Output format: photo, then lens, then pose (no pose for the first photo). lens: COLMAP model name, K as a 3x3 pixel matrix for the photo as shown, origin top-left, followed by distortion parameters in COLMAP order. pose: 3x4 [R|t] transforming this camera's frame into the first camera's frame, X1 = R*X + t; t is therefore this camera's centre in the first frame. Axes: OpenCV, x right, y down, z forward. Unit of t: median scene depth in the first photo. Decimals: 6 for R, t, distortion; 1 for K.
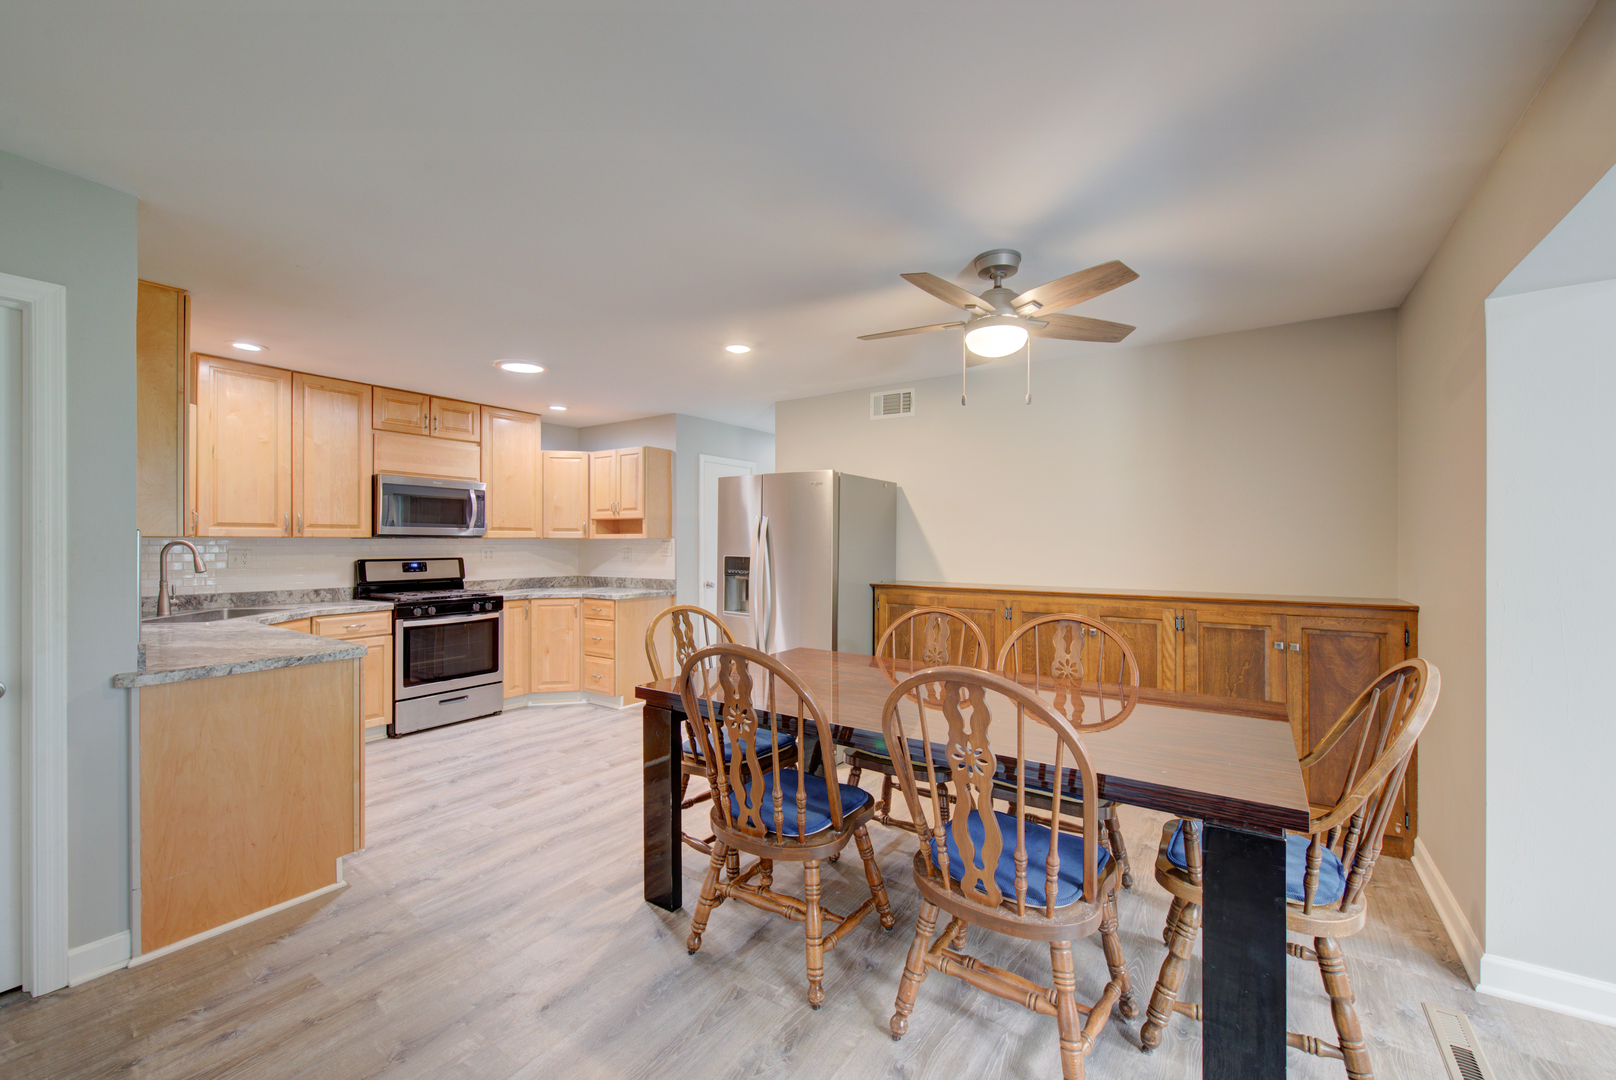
lens RADIAL K [[656.8, 0, 809.2], [0, 656.8, 539.9], [0, 0, 1]] dist [-0.004825, -0.000348]
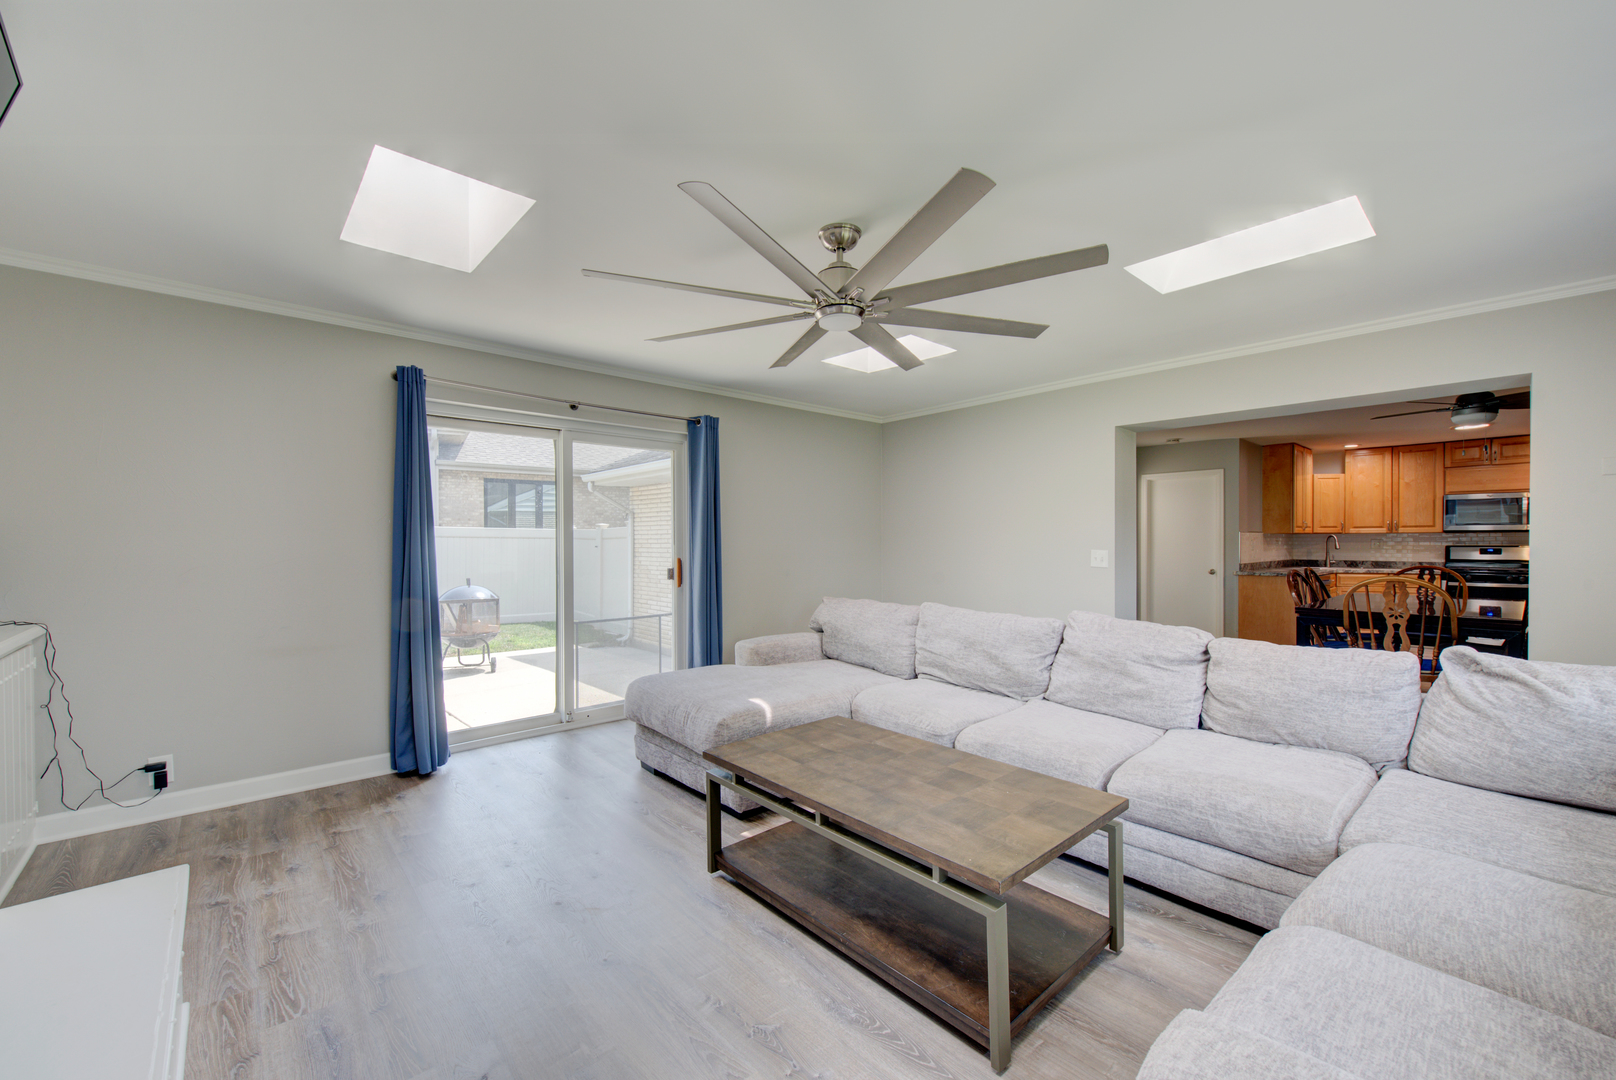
lens RADIAL K [[656.8, 0, 804.8], [0, 656.8, 544.3], [0, 0, 1]] dist [-0.004825, -0.000348]
pose [[-0.257520, 0.006468, -0.966251, 1.505533], [0.000407, 0.999978, 0.006586, 0.017296], [0.966273, 0.001303, -0.257517, -0.178675]]
